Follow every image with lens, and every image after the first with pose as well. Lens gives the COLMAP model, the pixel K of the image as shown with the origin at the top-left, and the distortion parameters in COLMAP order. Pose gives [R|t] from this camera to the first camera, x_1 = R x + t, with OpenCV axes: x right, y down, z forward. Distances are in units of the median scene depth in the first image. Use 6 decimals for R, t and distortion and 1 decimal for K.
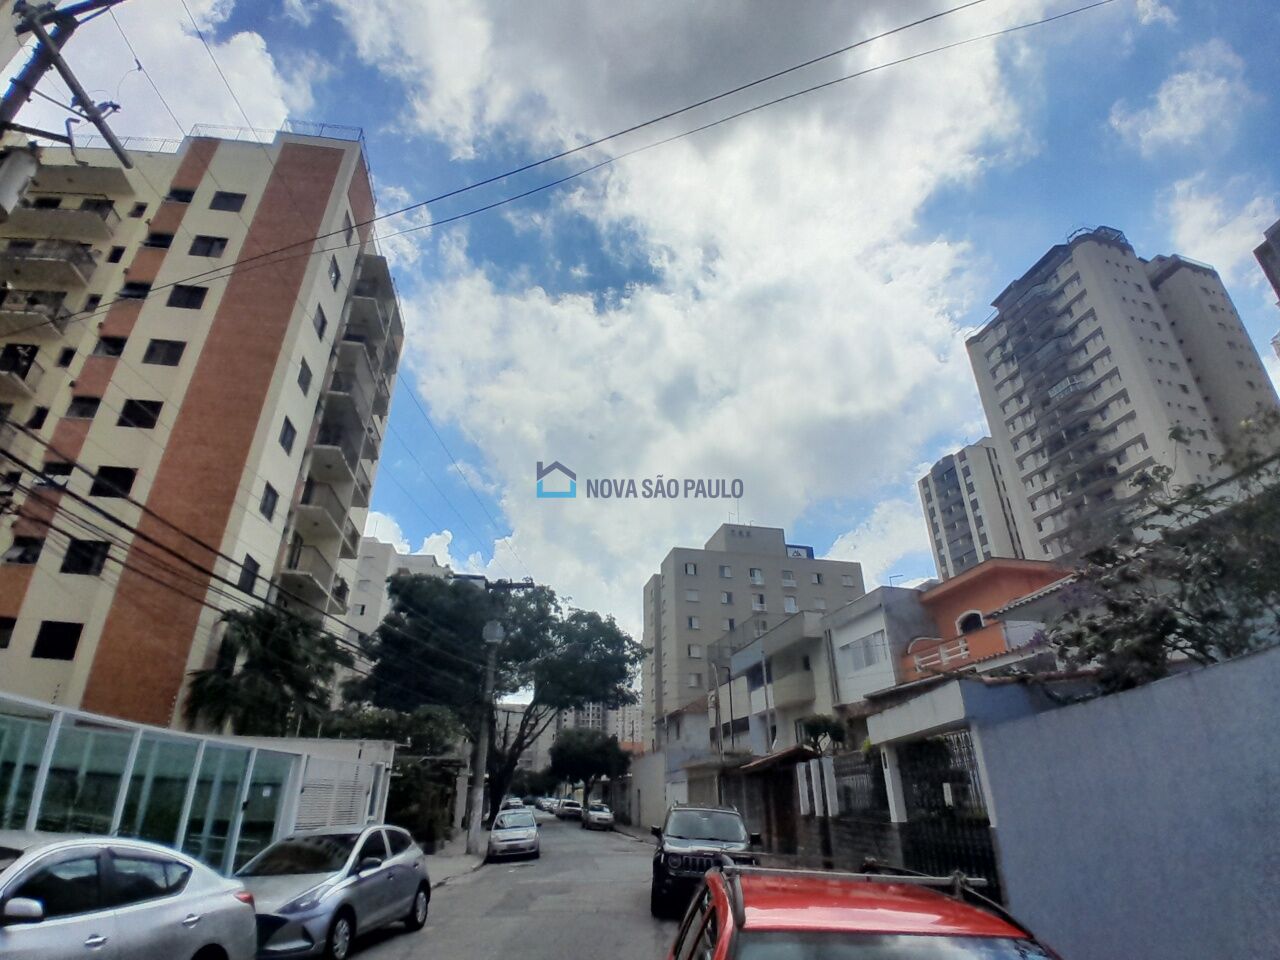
lens RADIAL K [[638.7, 0, 641.8], [0, 638.7, 487.7], [0, 0, 1]] dist [0.004577, -0.043061]
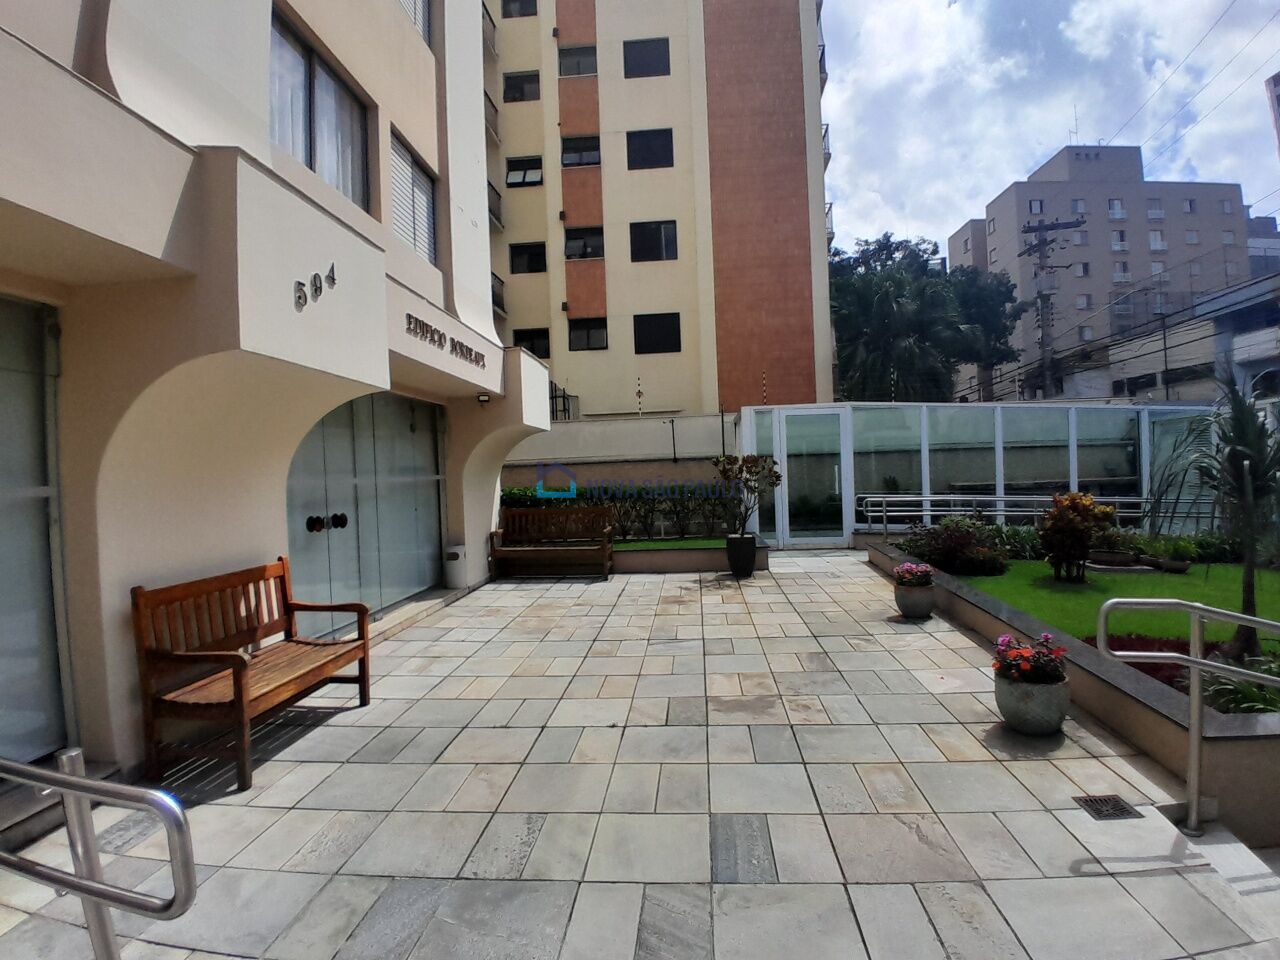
lens RADIAL K [[638.7, 0, 641.8], [0, 638.7, 487.7], [0, 0, 1]] dist [0.004577, -0.043061]
pose [[0.965212, -0.027353, -0.260034, -0.657160], [0.146963, 0.879308, 0.453011, 0.000735], [0.216259, -0.475467, 0.852739, 0.013028]]
